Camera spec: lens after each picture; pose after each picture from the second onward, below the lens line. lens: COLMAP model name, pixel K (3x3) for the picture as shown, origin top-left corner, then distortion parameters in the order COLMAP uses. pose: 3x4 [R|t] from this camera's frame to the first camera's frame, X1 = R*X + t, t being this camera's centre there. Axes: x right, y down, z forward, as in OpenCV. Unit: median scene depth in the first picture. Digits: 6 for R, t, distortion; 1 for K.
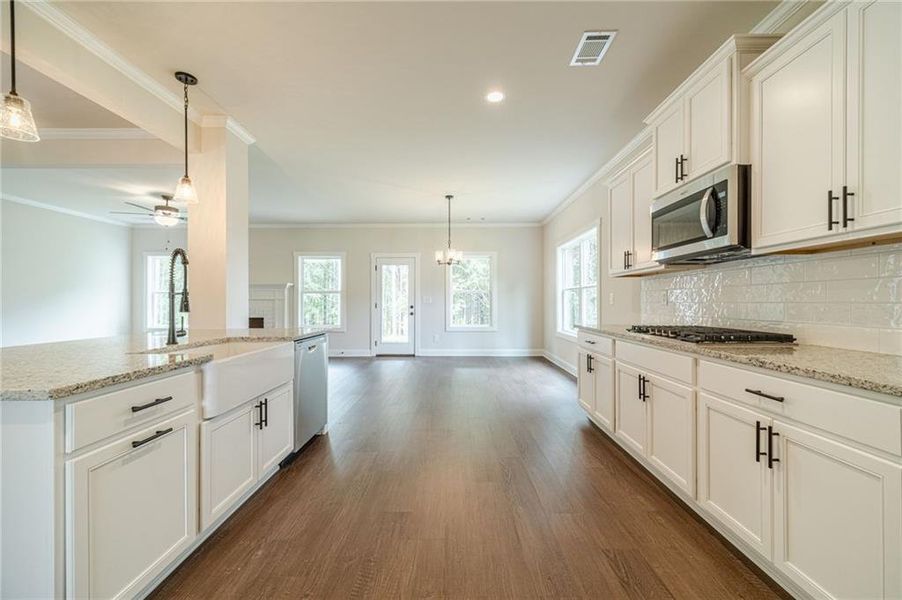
lens RADIAL K [[354.7, 0, 451.0], [0, 354.7, 300.0], [0, 0, 1]] dist [0.000861, 0.000071]
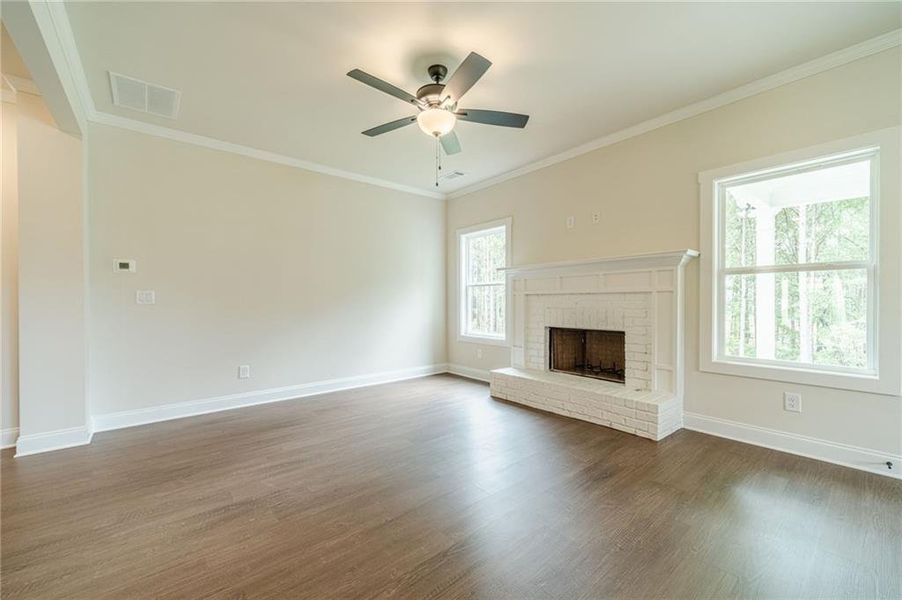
lens RADIAL K [[354.7, 0, 451.0], [0, 354.7, 300.0], [0, 0, 1]] dist [0.000861, 0.000071]
pose [[0.645709, -0.002836, -0.763579, -0.319182], [0.007448, 0.999969, 0.002584, 0.006282], [0.763548, -0.007356, 0.645710, 0.523897]]
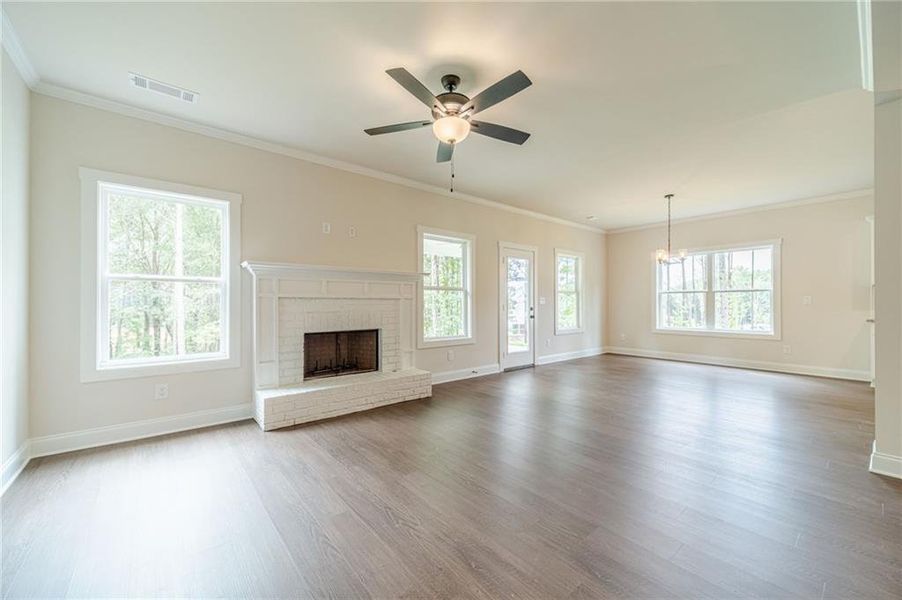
lens RADIAL K [[354.7, 0, 451.0], [0, 354.7, 300.0], [0, 0, 1]] dist [0.000861, 0.000071]
pose [[0.766399, 0.008492, 0.642308, -0.811607], [-0.003443, 0.999953, -0.009112, 0.006626], [-0.642355, 0.004773, 0.766392, 0.467801]]
